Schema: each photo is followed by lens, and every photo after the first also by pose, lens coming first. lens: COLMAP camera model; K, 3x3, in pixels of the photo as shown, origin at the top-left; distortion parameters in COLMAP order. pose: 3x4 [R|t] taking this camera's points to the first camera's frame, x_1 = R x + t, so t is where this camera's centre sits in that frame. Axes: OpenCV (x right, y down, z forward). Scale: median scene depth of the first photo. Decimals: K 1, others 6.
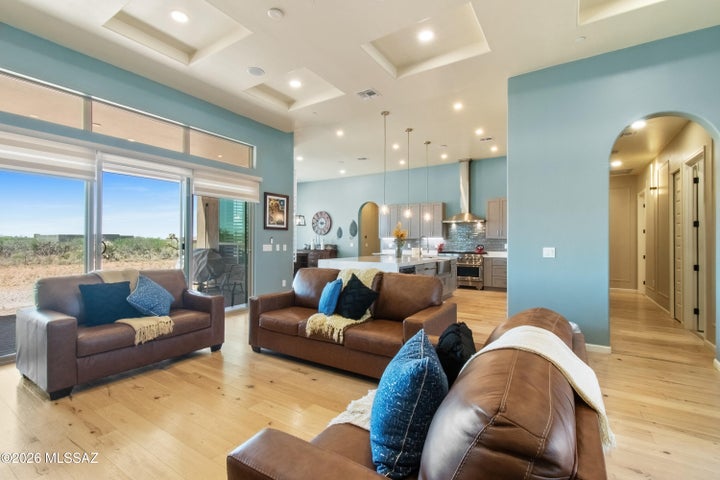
lens RADIAL K [[323.9, 0, 361.3], [0, 323.9, 248.1], [0, 0, 1]] dist [-0.000947, 0.016318]
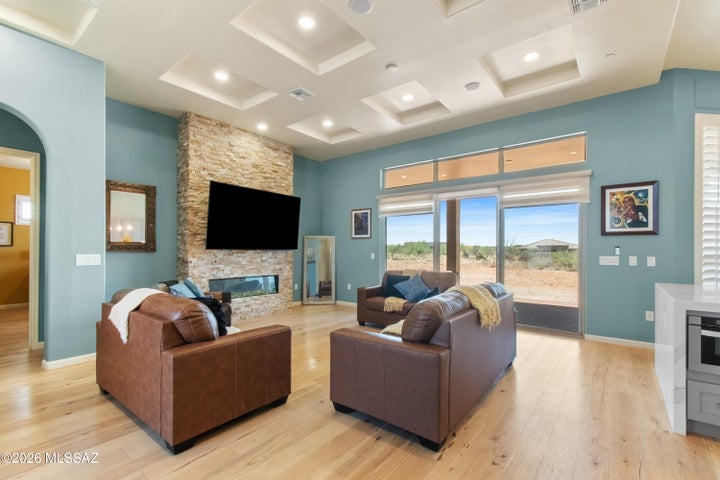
lens RADIAL K [[326.0, 0, 360.5], [0, 326.0, 251.0], [0, 0, 1]] dist [0.000931, 0.000061]
pose [[-0.091845, -0.001459, -0.995772, 0.351012], [-0.025814, 0.999666, 0.000916, -0.006075], [0.995439, 0.025789, -0.091852, 0.354787]]
